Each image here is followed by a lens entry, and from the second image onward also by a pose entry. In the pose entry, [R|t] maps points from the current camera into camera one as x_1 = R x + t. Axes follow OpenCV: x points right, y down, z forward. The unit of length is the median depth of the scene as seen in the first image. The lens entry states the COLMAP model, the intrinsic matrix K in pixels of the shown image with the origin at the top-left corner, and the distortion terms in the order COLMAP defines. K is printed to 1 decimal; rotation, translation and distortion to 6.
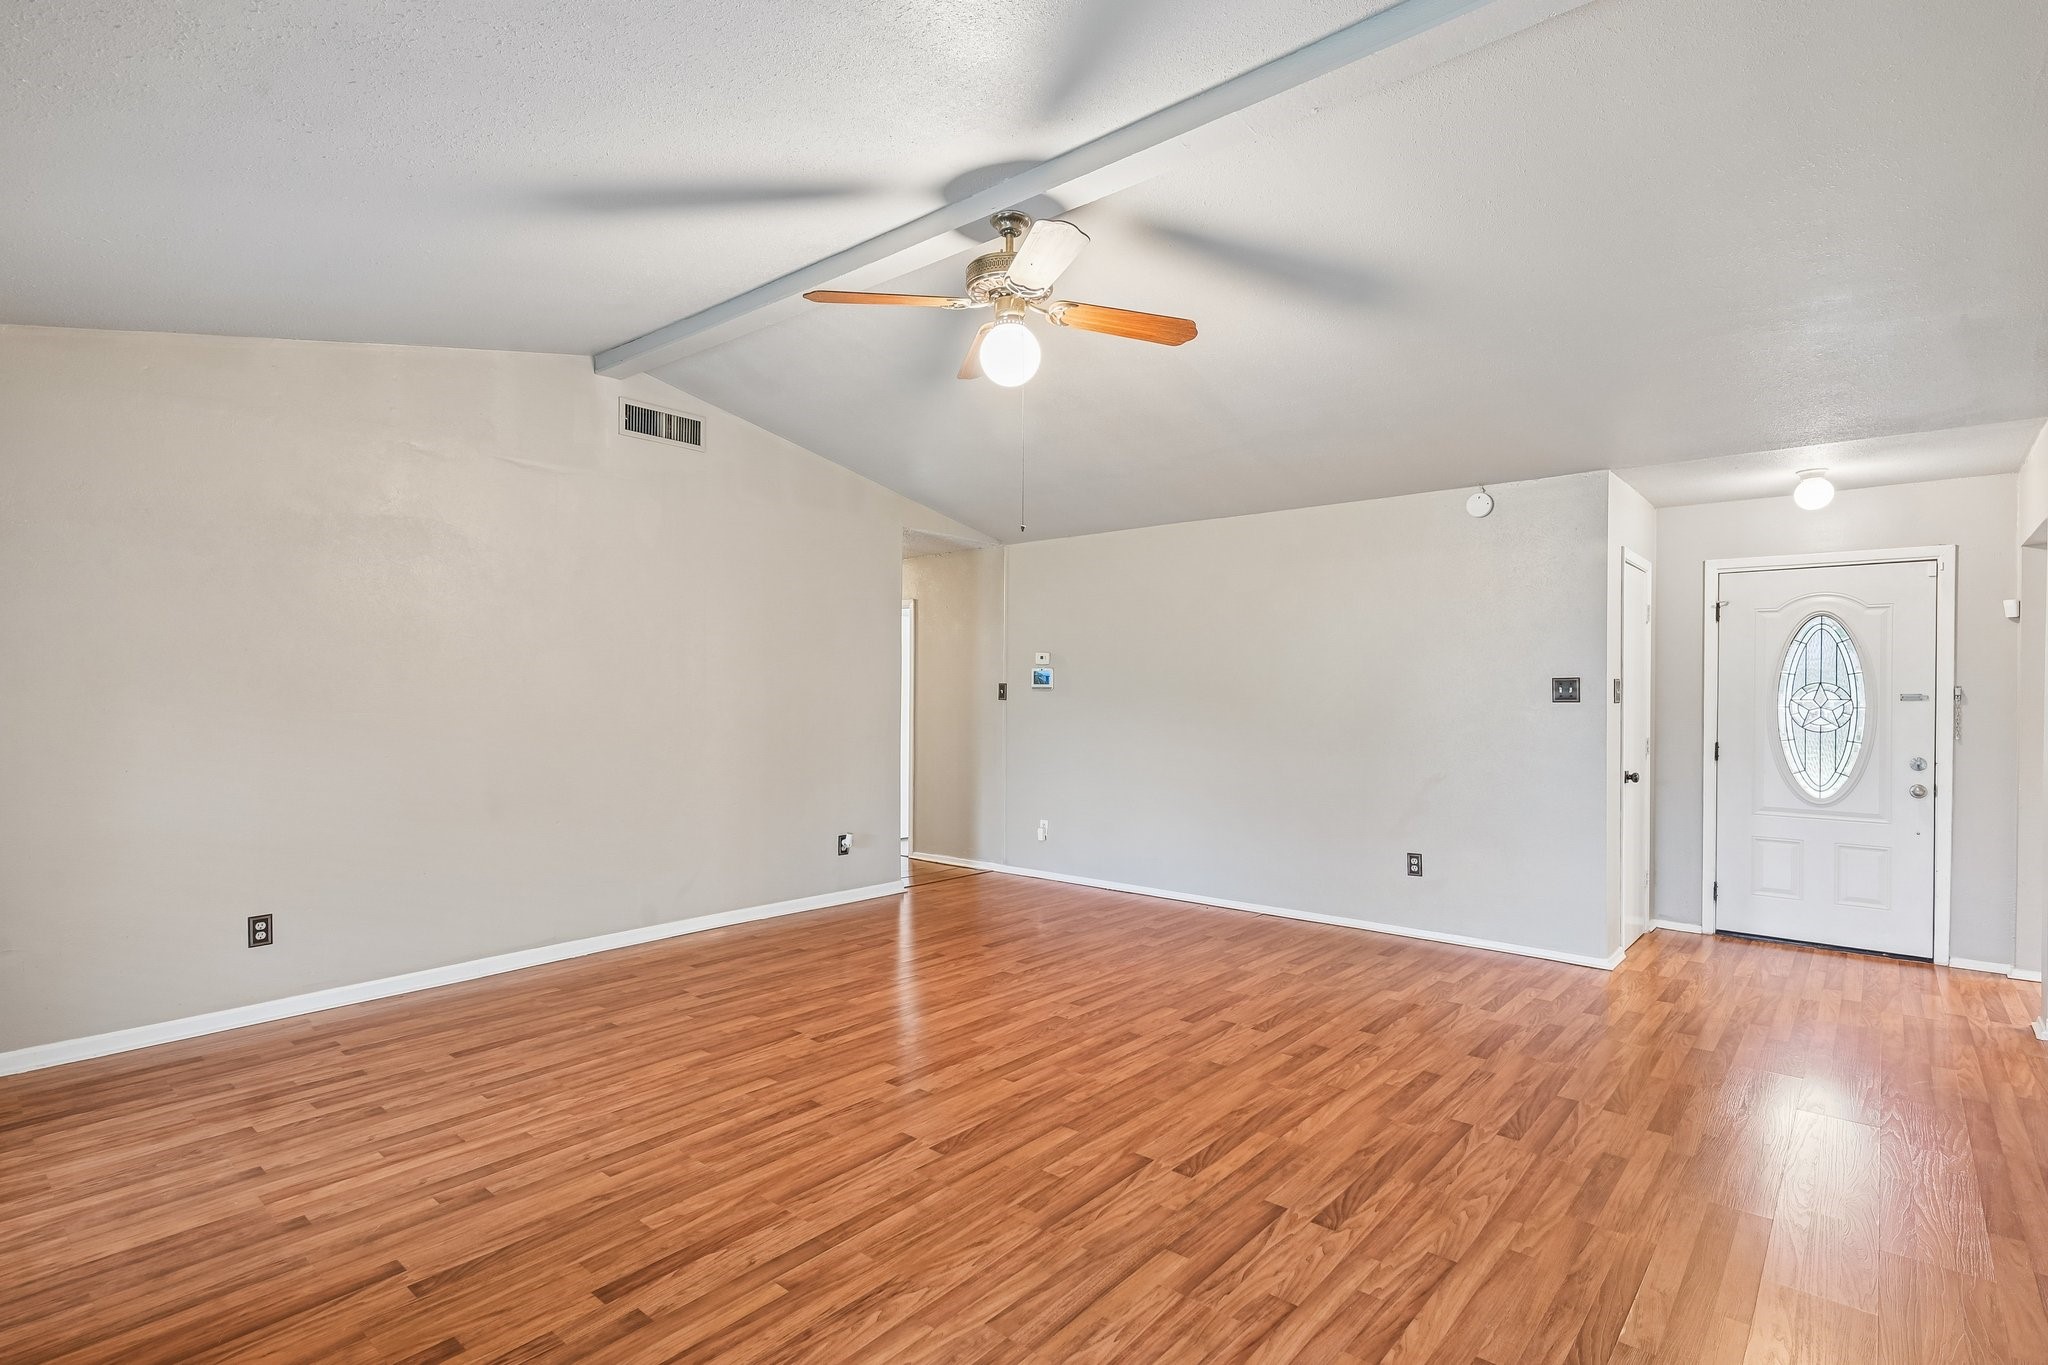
lens RADIAL K [[990.9, 0, 1019.4], [0, 990.9, 695.5], [0, 0, 1]] dist [-0.003720, 0.000426]
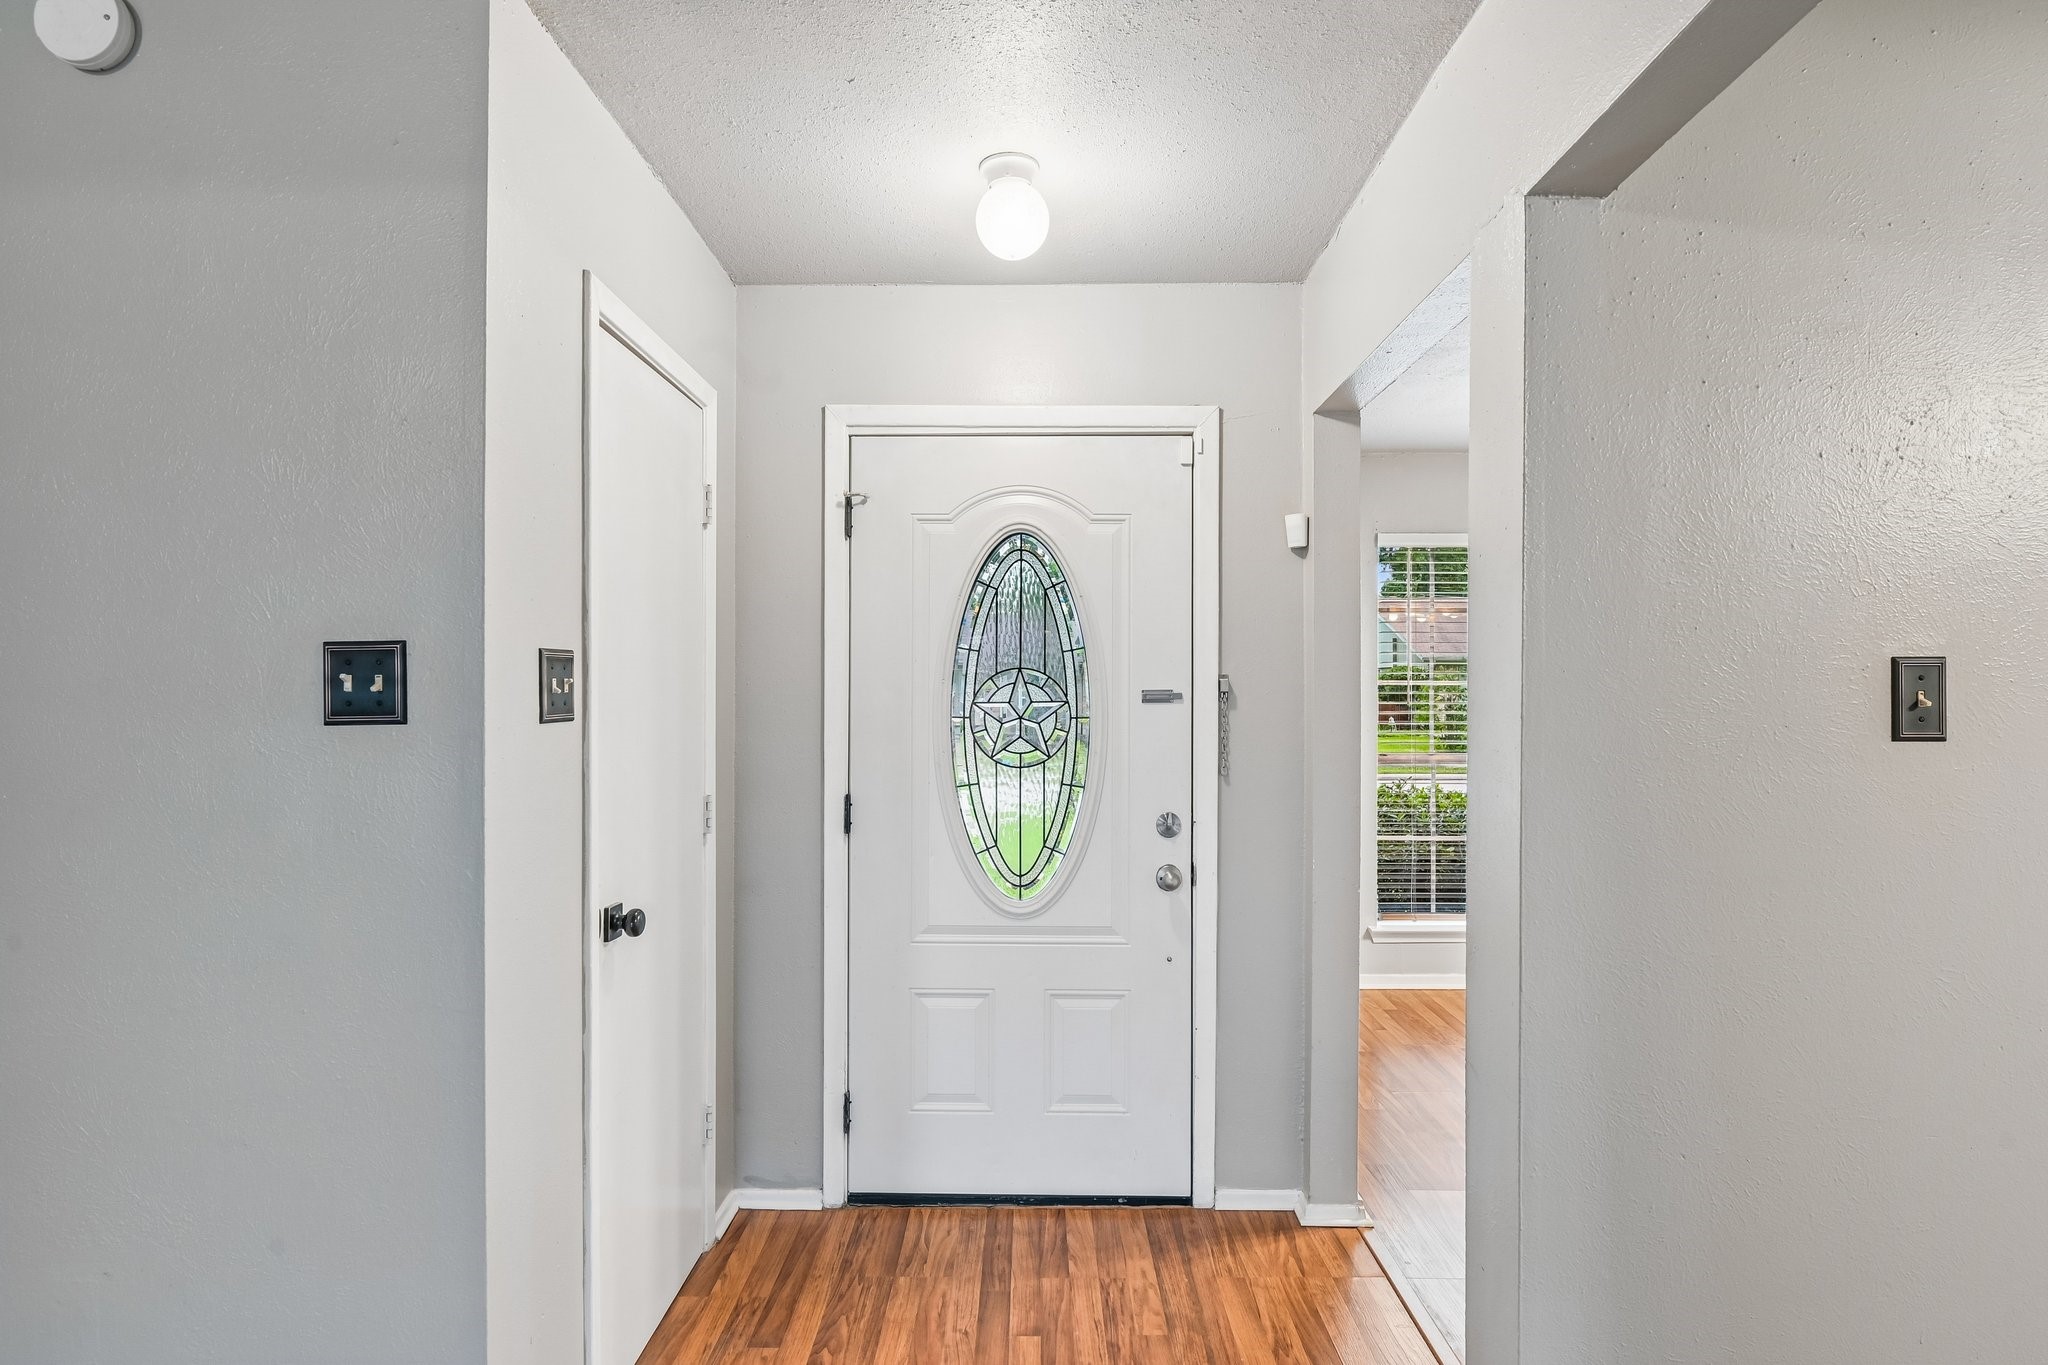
lens RADIAL K [[1046.1, 0, 1014.5], [0, 1046.1, 715.0], [0, 0, 1]] dist [-0.002732, 0.000979]
pose [[0.762441, -0.019979, 0.646750, 0.539816], [0.005083, 0.999677, 0.024888, -0.002807], [-0.647038, -0.015688, 0.762296, 0.693132]]
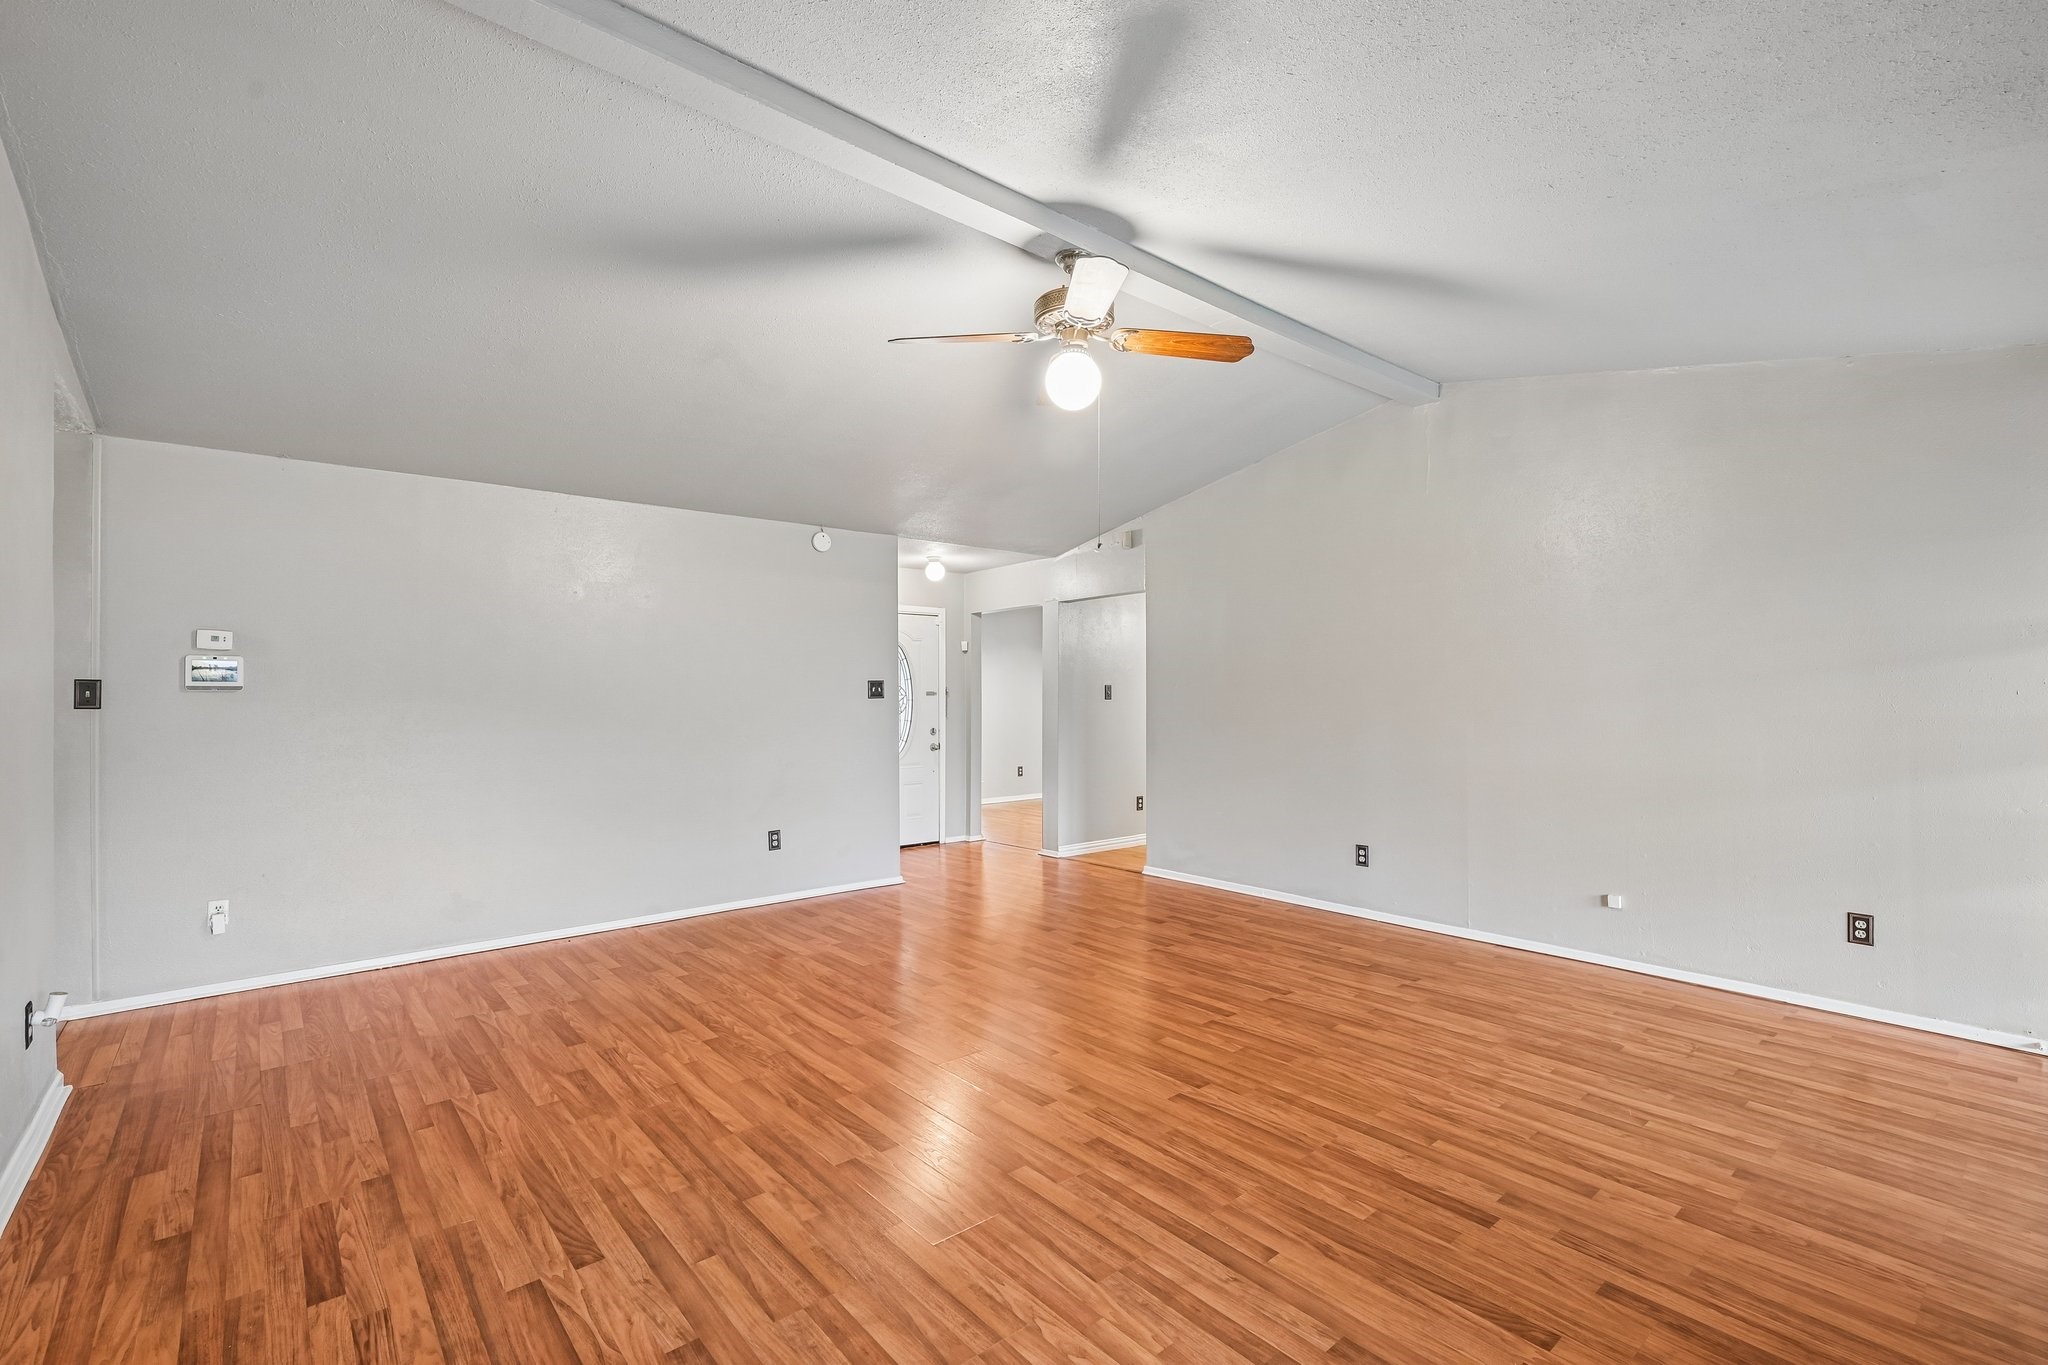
lens RADIAL K [[915.3, 0, 1025.3], [0, 915.3, 672.8], [0, 0, 1]] dist [0.001868, -0.001163]
pose [[0.151396, 0.016827, 0.988330, -0.738635], [0.007614, 0.999806, -0.018188, -0.003926], [-0.988444, 0.010279, 0.151239, 0.648093]]
